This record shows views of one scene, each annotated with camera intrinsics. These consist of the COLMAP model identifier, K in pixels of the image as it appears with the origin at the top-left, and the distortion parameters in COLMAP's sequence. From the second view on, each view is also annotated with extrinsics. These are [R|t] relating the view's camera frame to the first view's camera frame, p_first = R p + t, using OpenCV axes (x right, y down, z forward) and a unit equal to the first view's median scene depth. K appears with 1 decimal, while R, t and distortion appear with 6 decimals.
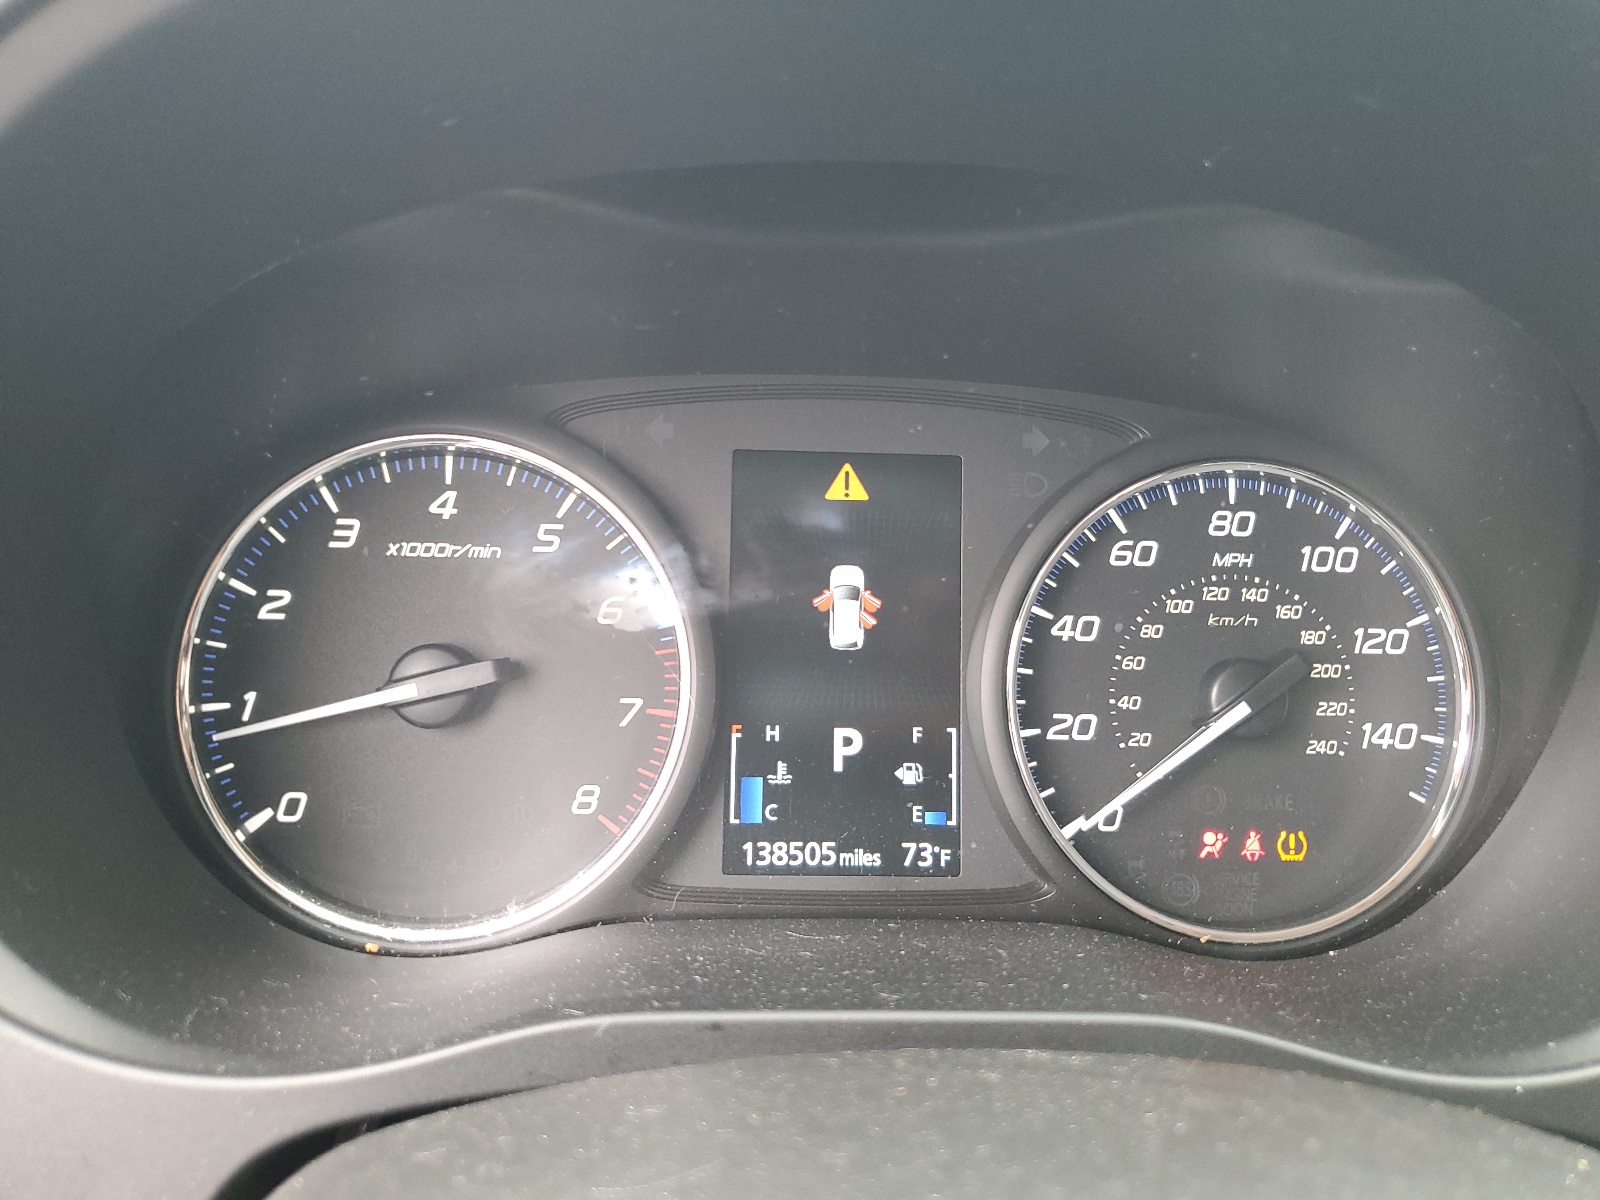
lens RADIAL K [[1212.9, 0, 800.5], [0, 1212.9, 599.2], [0, 0, 1]] dist [-0.002472, 0.000194]
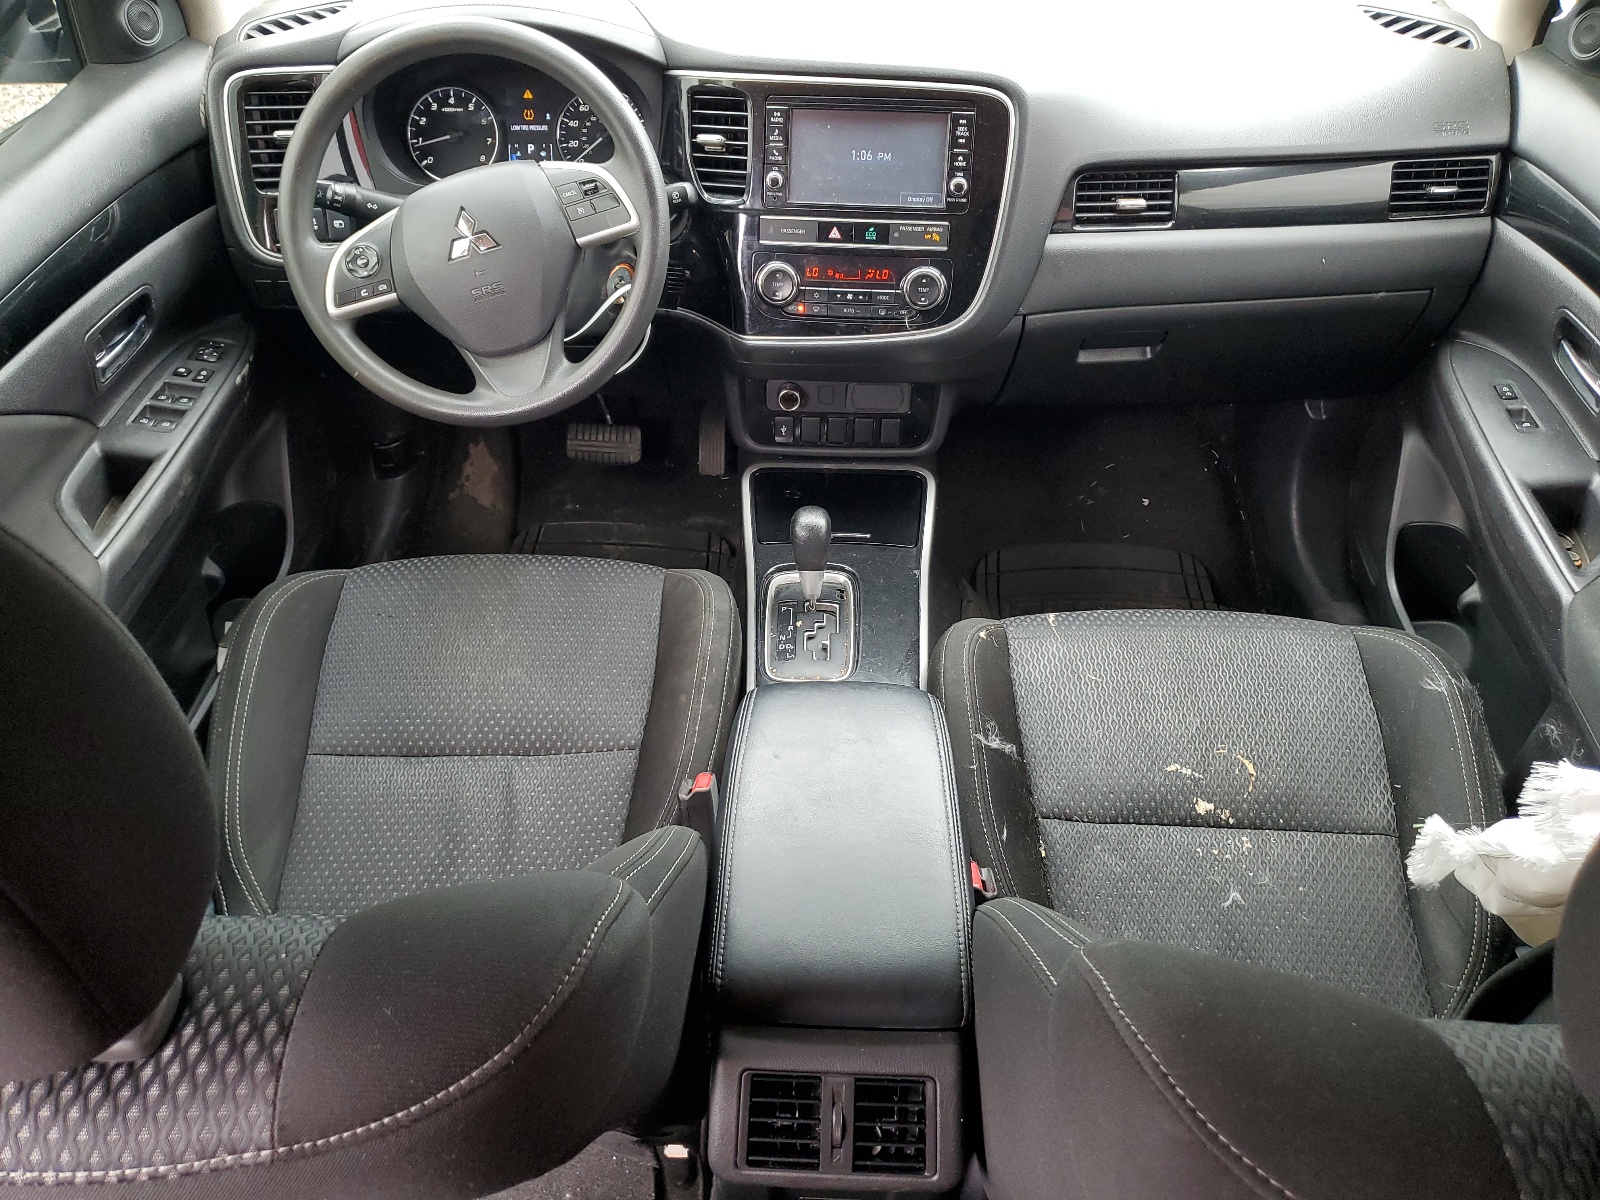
lens RADIAL K [[1212.9, 0, 798.9], [0, 1212.9, 599.9], [0, 0, 1]] dist [-0.002472, 0.000194]
pose [[0.996885, 0.012817, -0.077825, 1.650827], [0.014189, 0.941472, 0.336792, 0.213239], [0.077587, -0.336847, 0.938357, -4.563254]]
